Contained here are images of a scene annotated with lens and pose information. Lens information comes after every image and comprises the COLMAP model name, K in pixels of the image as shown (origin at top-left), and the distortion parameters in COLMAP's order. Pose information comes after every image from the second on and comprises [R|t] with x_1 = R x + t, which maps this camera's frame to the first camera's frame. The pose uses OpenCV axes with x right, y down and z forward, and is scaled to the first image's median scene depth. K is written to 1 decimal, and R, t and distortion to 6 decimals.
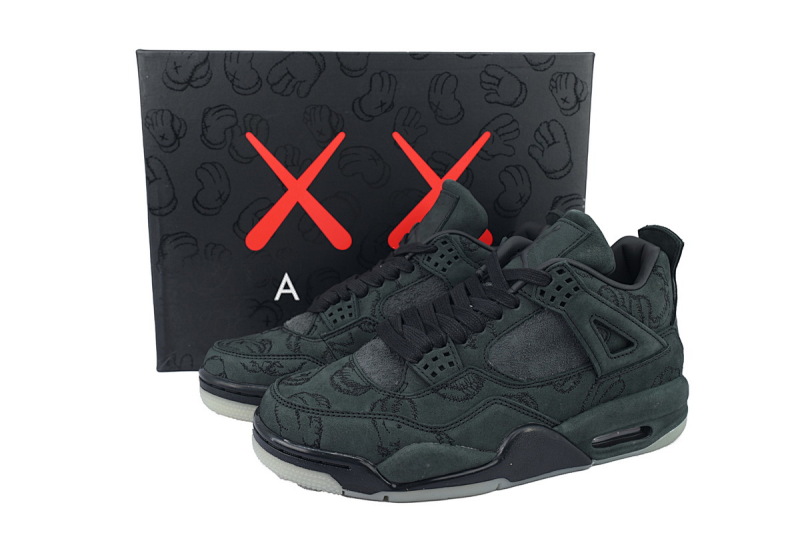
lens RADIAL K [[749.5, 0, 400.0], [0, 749.5, 266.5], [0, 0, 1]] dist [0.006438, -0.001314]
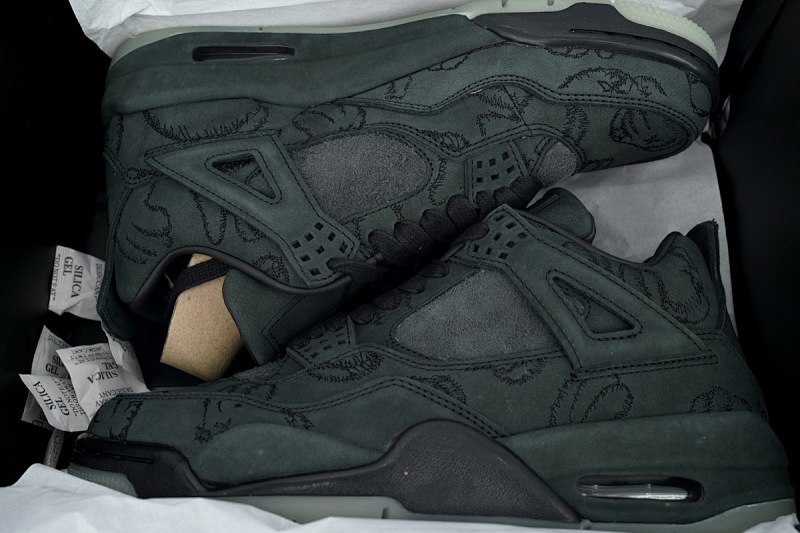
lens RADIAL K [[719.6, 0, 400.0], [0, 719.6, 266.5], [0, 0, 1]] dist [0.000864, -0.004314]
pose [[0.954915, -0.094233, -0.281528, 0.310215], [-0.076106, 0.838899, -0.538939, 0.421016], [0.286959, 0.536067, 0.793906, 0.446949]]
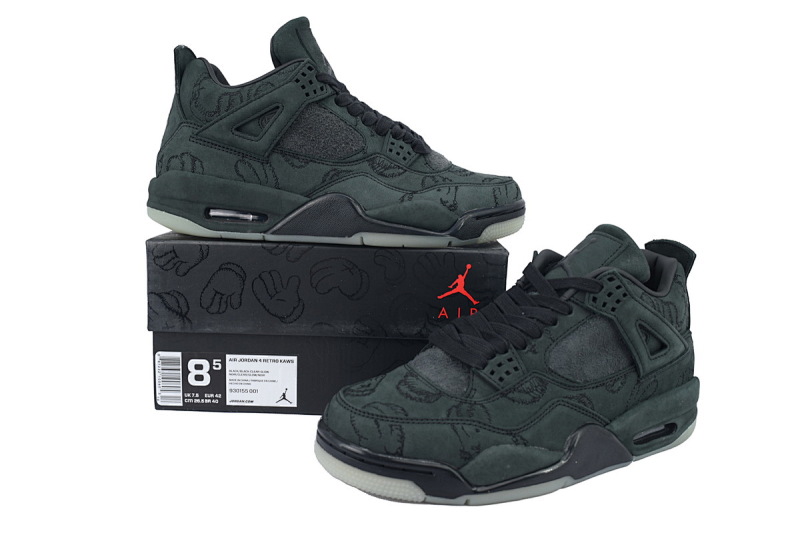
lens RADIAL K [[749.5, 0, 400.0], [0, 749.5, 266.5], [0, 0, 1]] dist [0.006438, -0.001314]
pose [[0.981318, -0.005749, 0.192307, -0.286858], [0.014156, 0.999002, -0.042370, 0.029513], [-0.191872, 0.044301, 0.980420, 0.003294]]
